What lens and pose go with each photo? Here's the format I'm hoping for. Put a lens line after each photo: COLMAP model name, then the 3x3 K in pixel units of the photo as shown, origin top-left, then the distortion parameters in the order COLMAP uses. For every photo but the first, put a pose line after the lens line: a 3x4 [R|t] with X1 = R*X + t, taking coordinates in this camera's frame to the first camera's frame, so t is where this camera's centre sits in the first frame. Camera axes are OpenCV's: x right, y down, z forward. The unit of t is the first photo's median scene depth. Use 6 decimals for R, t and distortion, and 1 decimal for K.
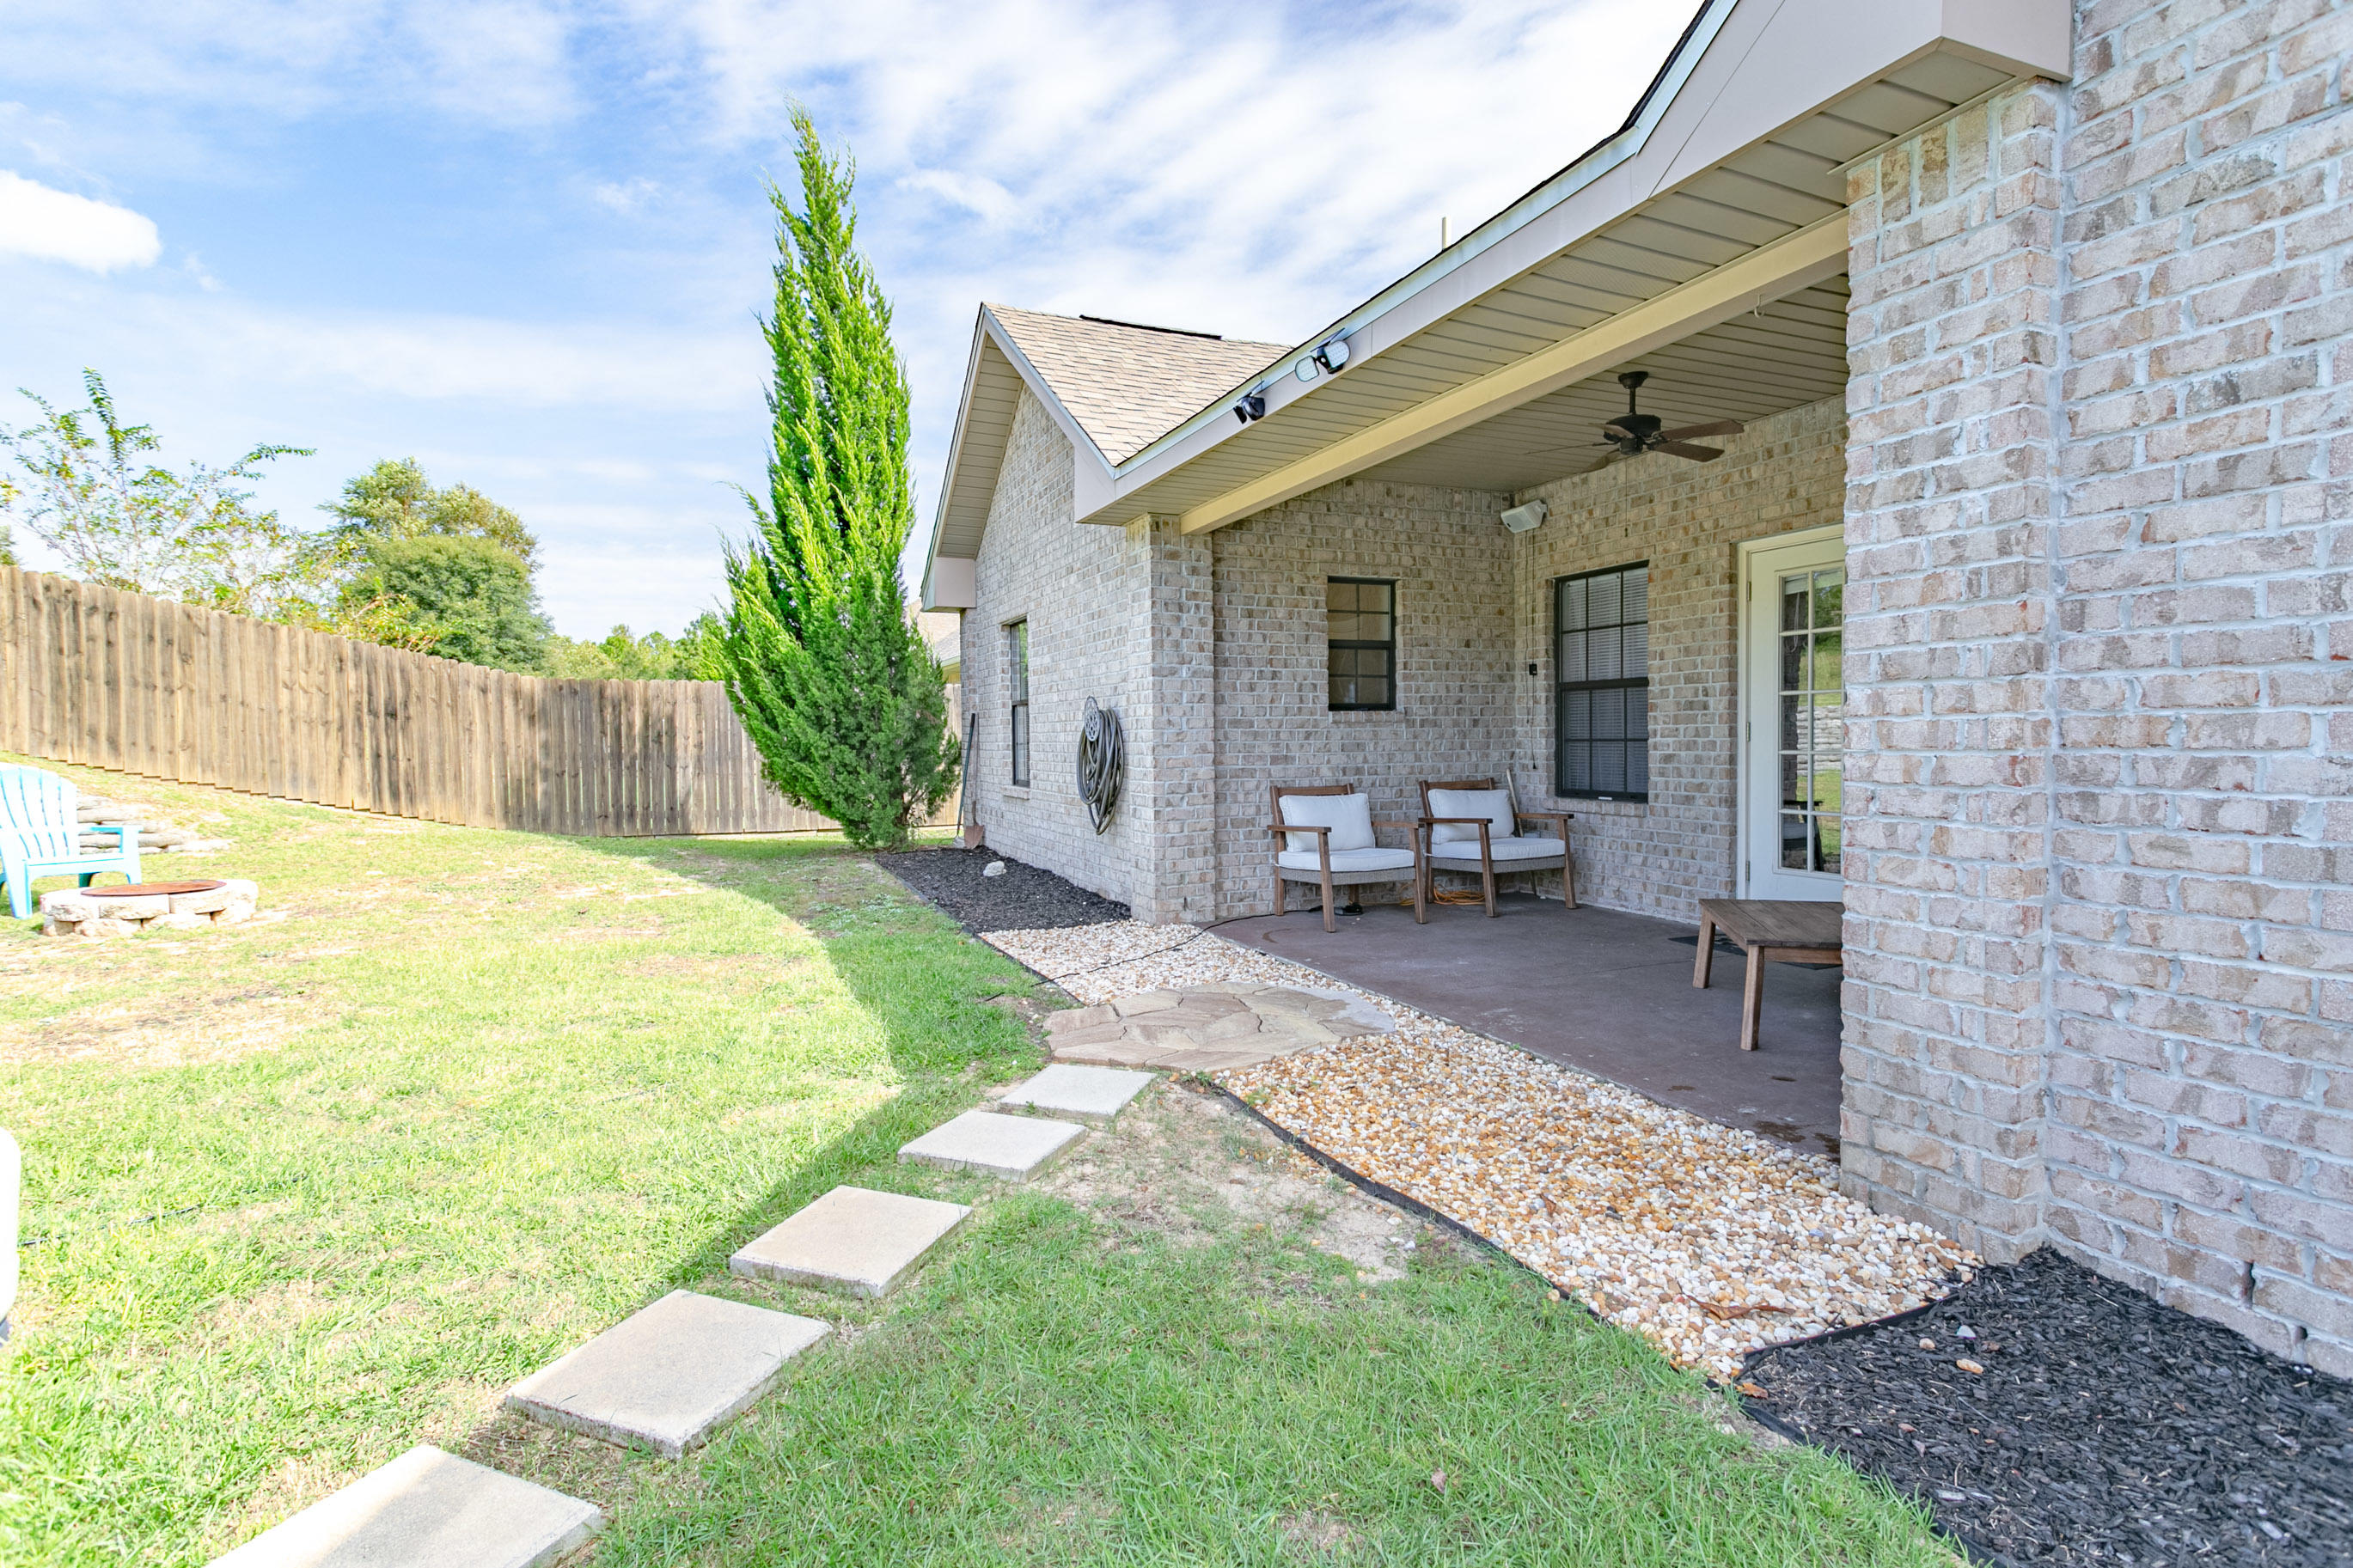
lens RADIAL K [[1131.5, 0, 1163.4], [0, 1131.5, 779.6], [0, 0, 1]] dist [0.001322, 0.000701]
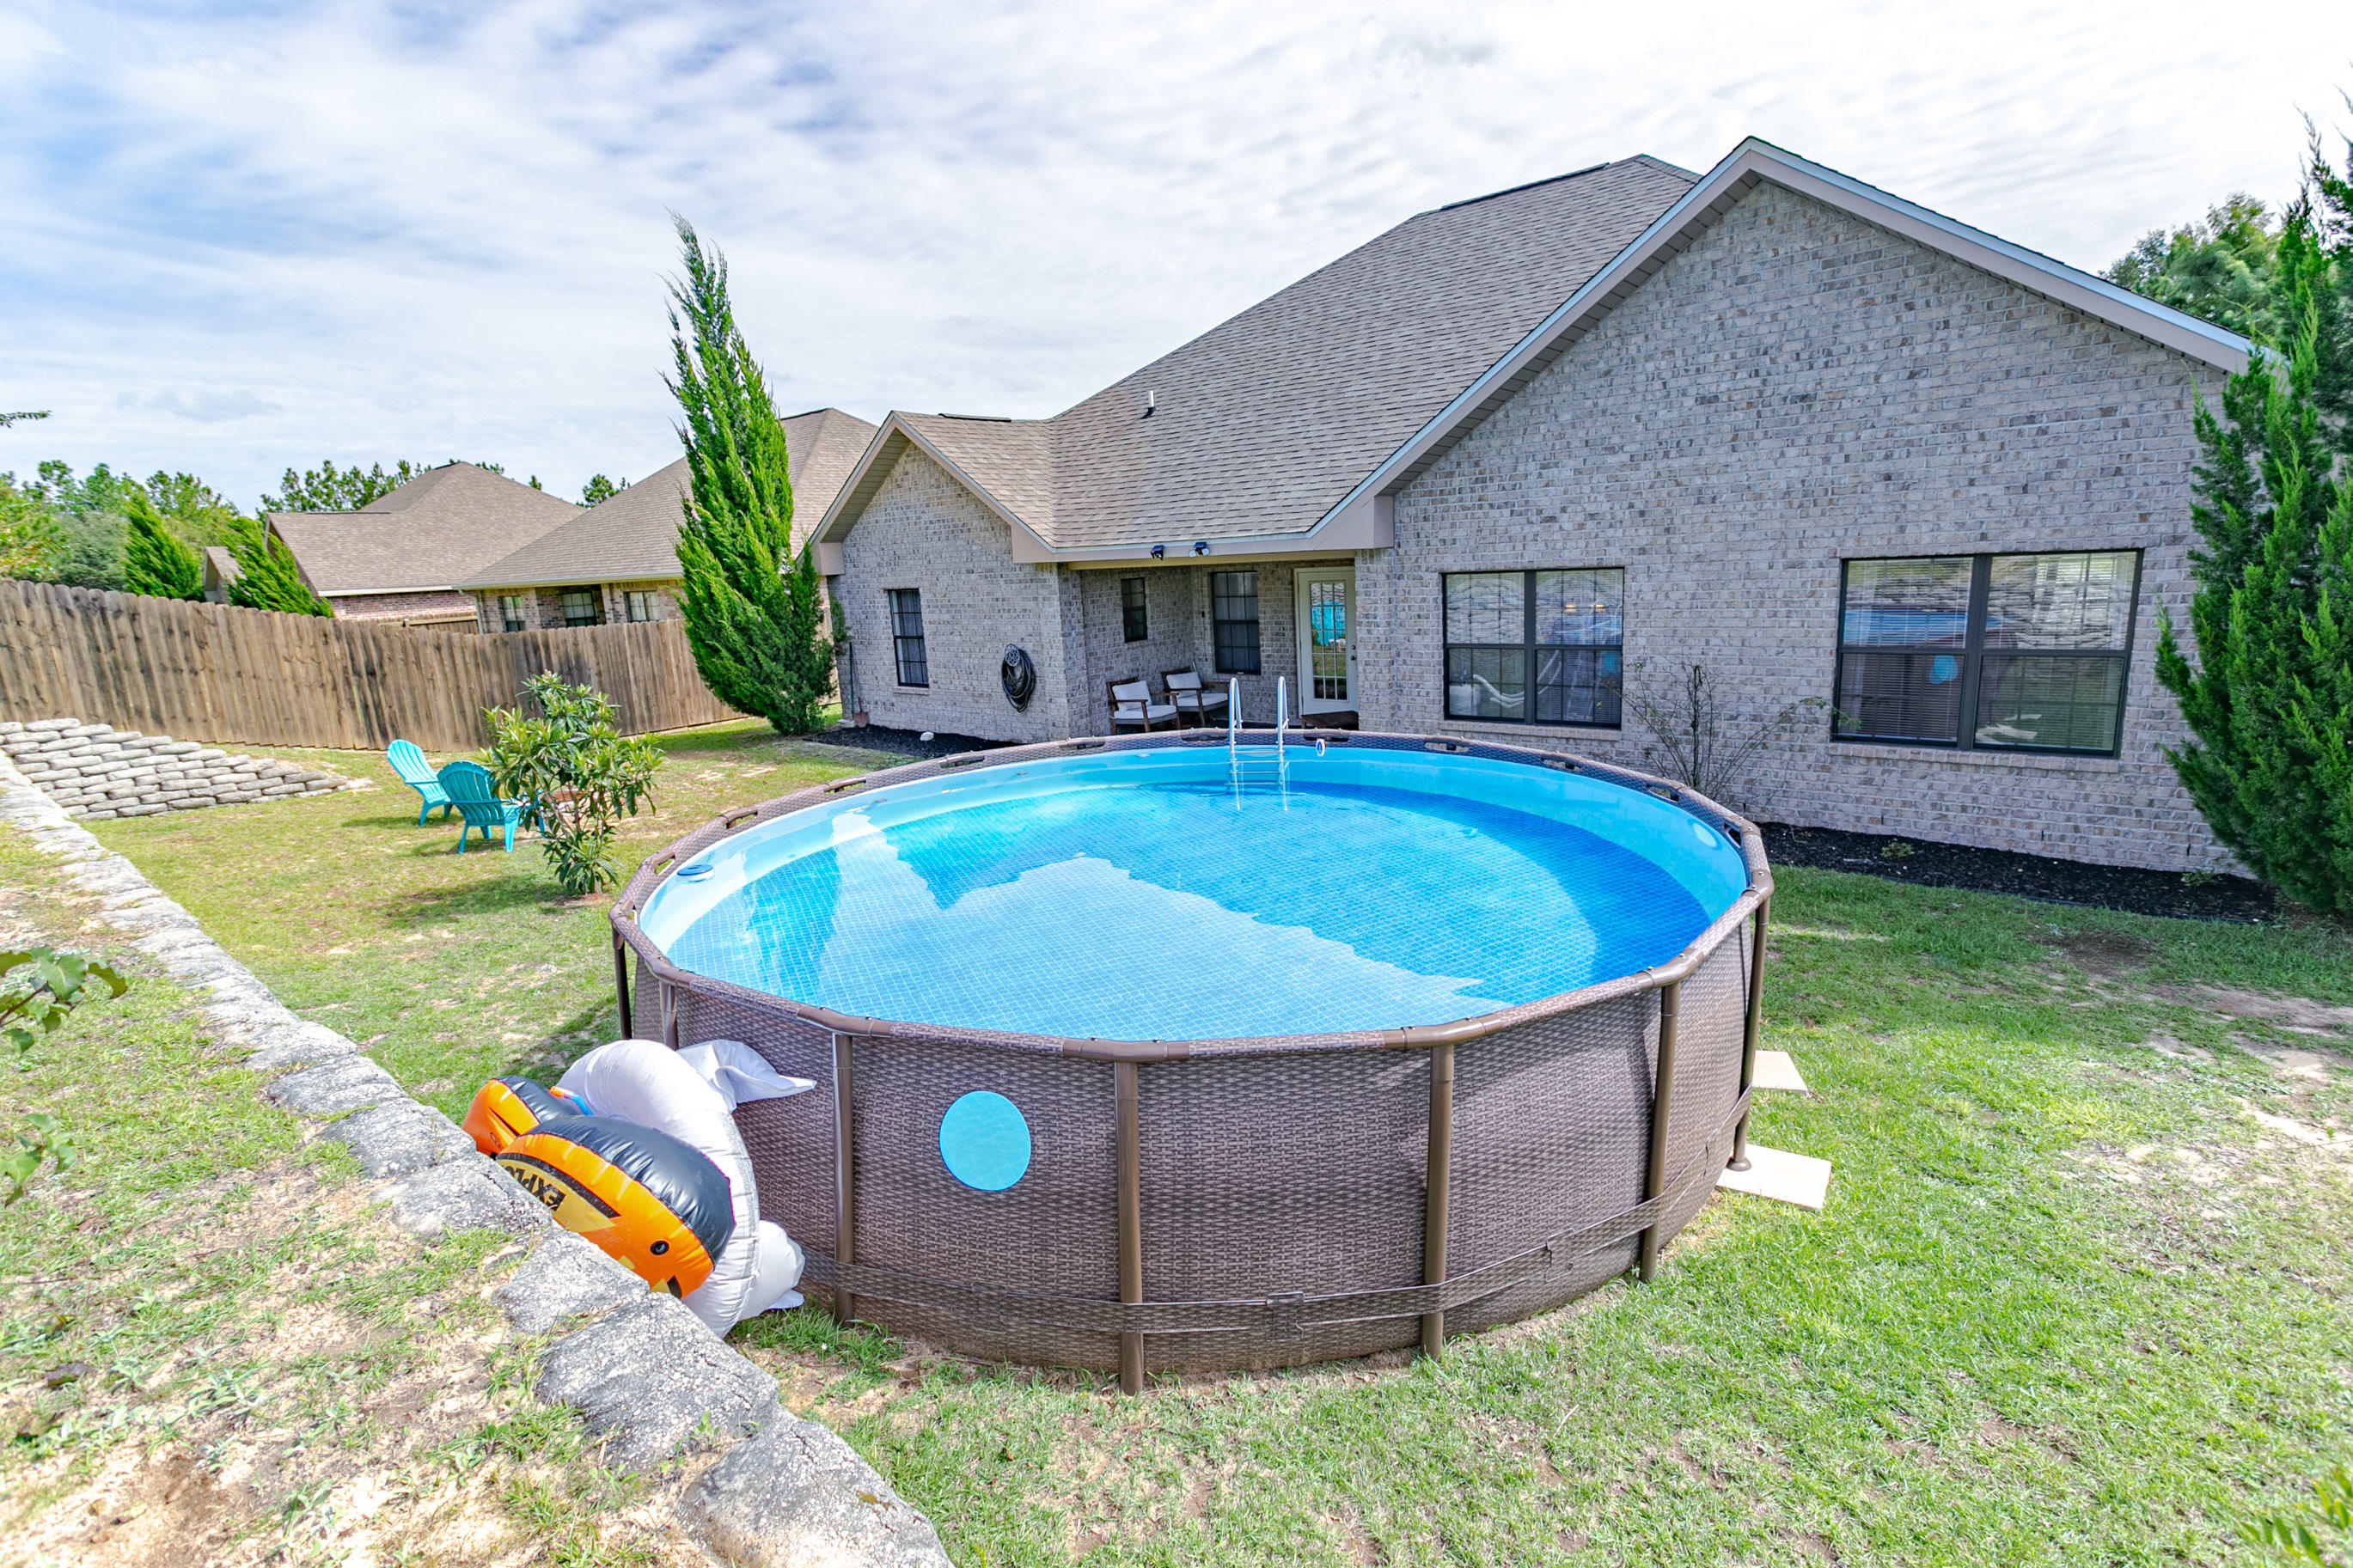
lens RADIAL K [[1131.5, 0, 1163.4], [0, 1131.5, 779.6], [0, 0, 1]] dist [0.001322, 0.000701]
pose [[0.896254, -0.129687, 0.424158, -0.469376], [0.065555, 0.984528, 0.162503, -0.096790], [-0.438670, -0.117839, 0.890888, -0.620321]]
